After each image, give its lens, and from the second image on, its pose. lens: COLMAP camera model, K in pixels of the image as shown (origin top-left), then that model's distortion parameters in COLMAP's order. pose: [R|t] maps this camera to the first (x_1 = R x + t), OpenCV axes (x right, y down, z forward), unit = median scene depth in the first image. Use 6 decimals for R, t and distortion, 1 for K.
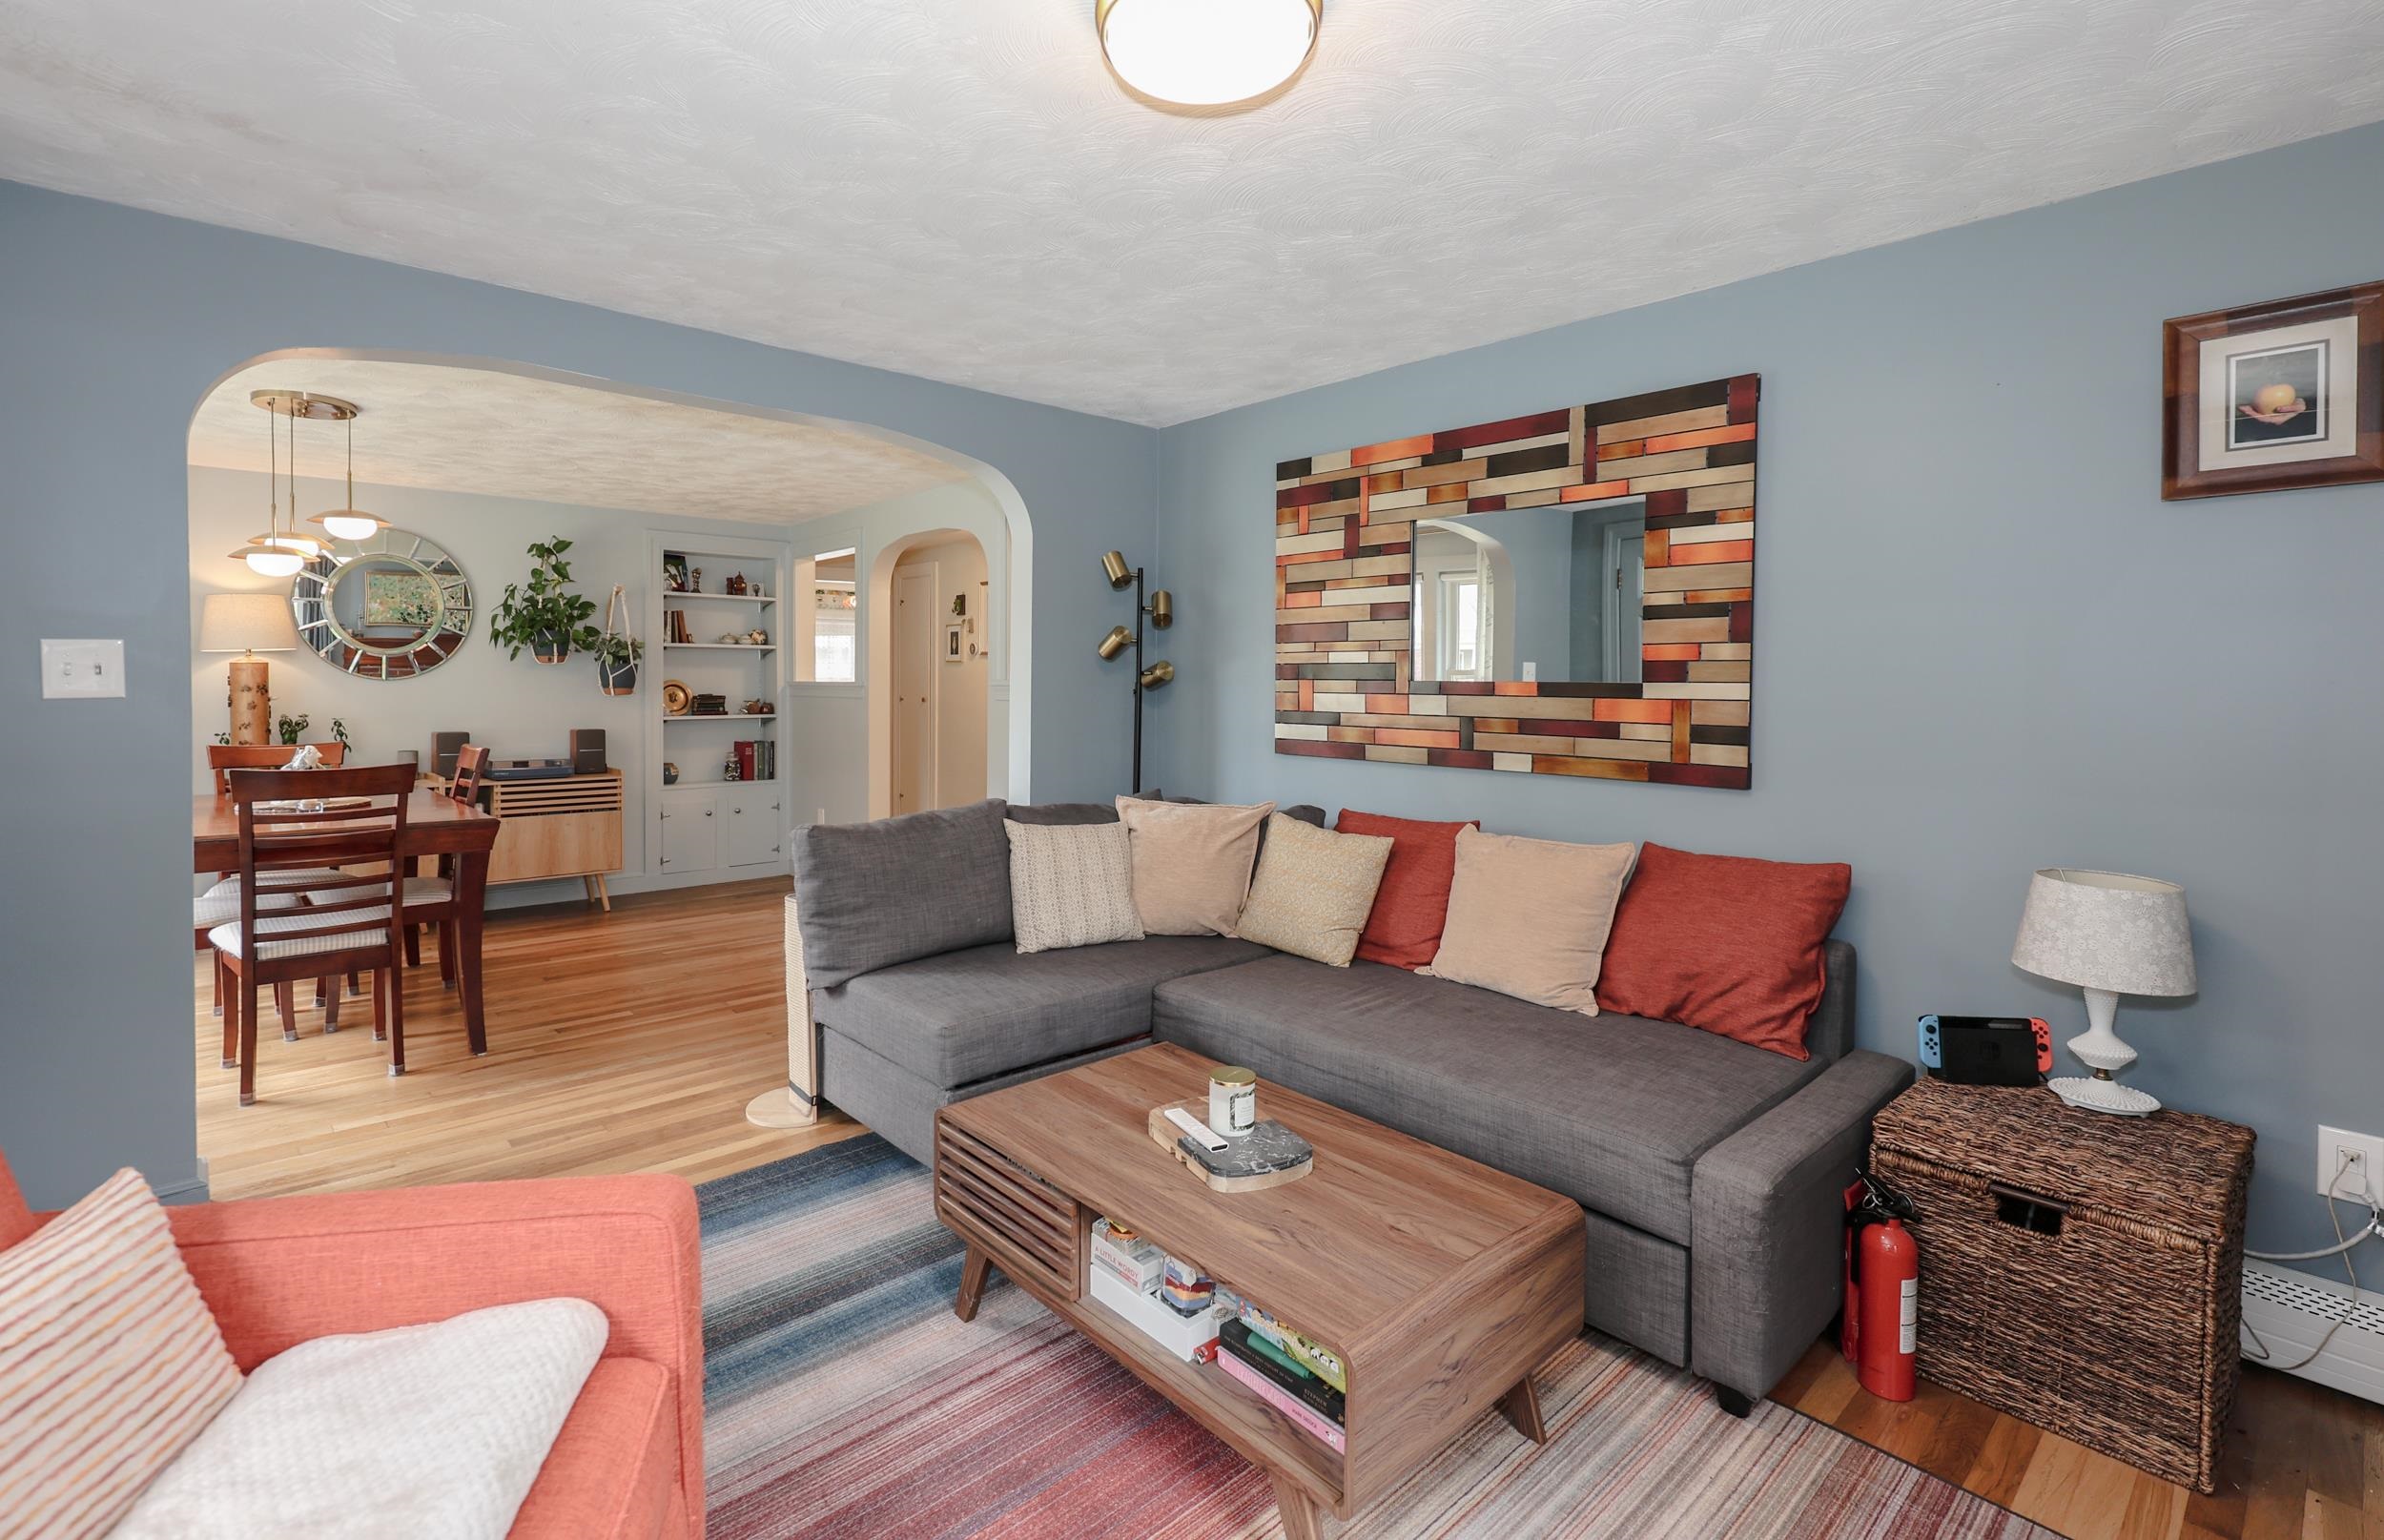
lens RADIAL K [[1067.5, 0, 1098.5], [0, 1067.5, 695.8], [0, 0, 1]] dist [0.000987, 0.000588]
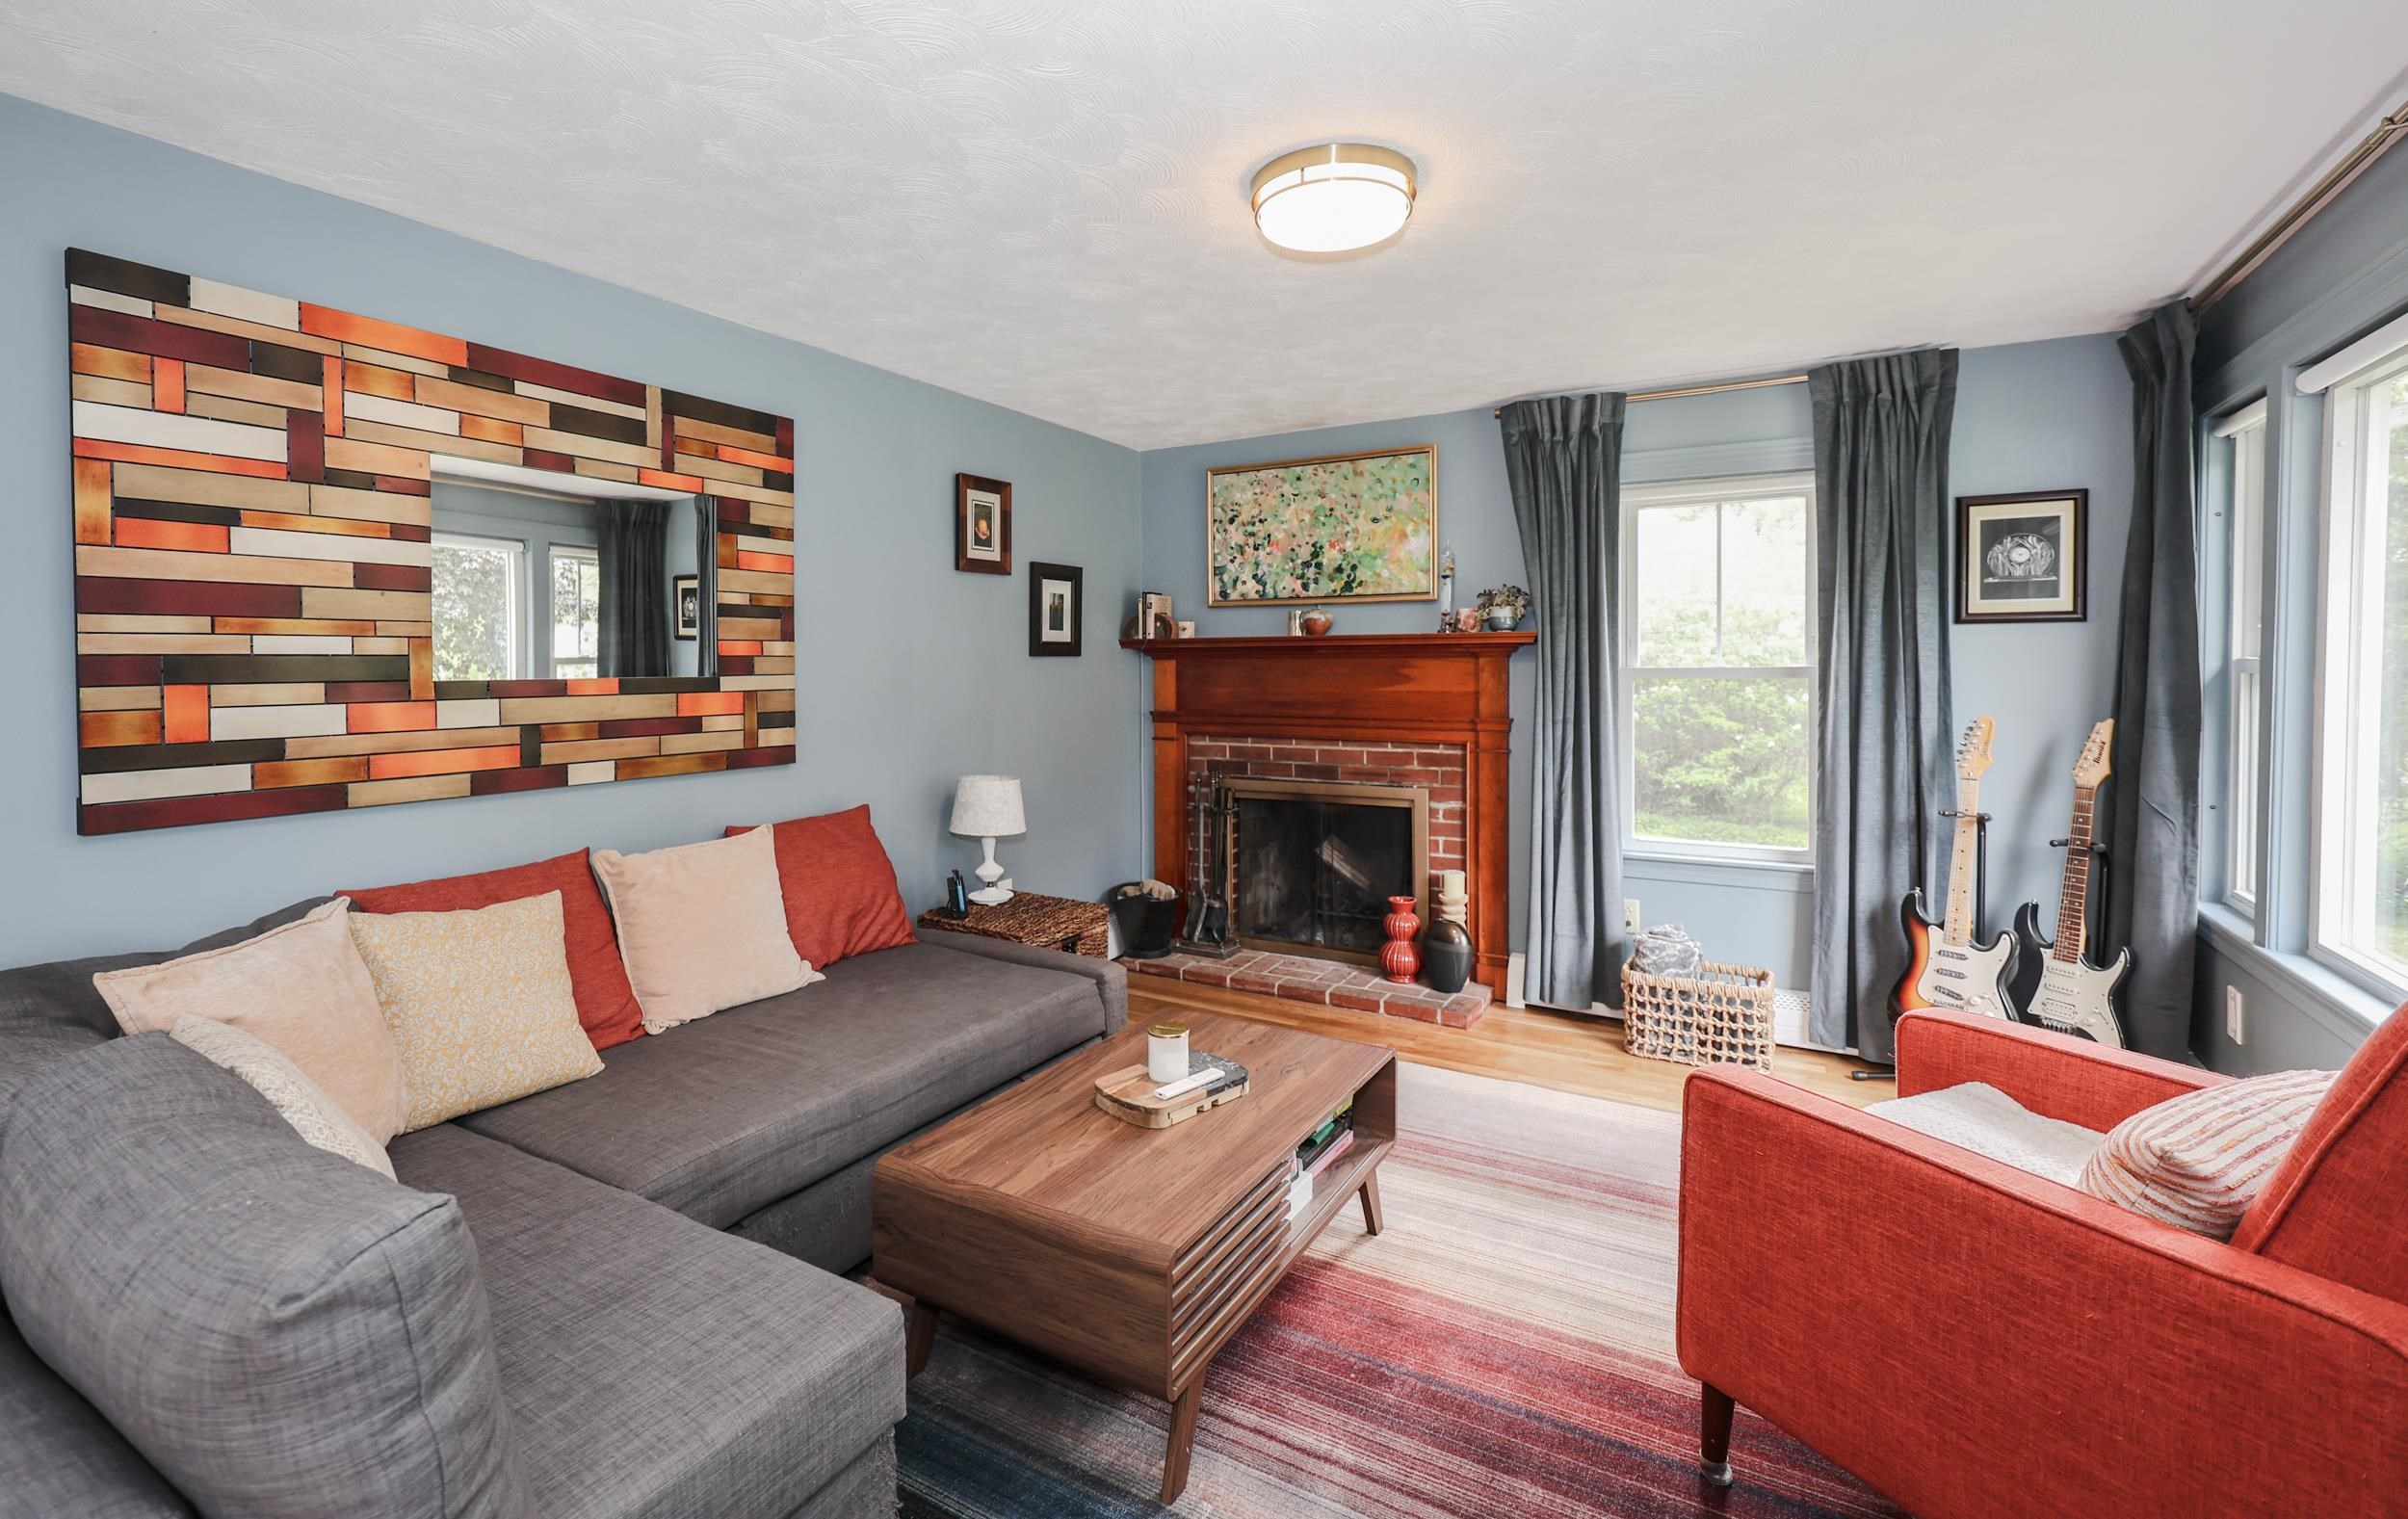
lens RADIAL K [[1033.1, 0, 1229.8], [0, 1033.1, 670.9], [0, 0, 1]] dist [0.007174, -0.001074]
pose [[-0.345149, -0.013806, 0.938446, -0.559549], [0.018946, 0.999586, 0.021673, -0.027280], [-0.938357, 0.025260, -0.344744, 0.796947]]
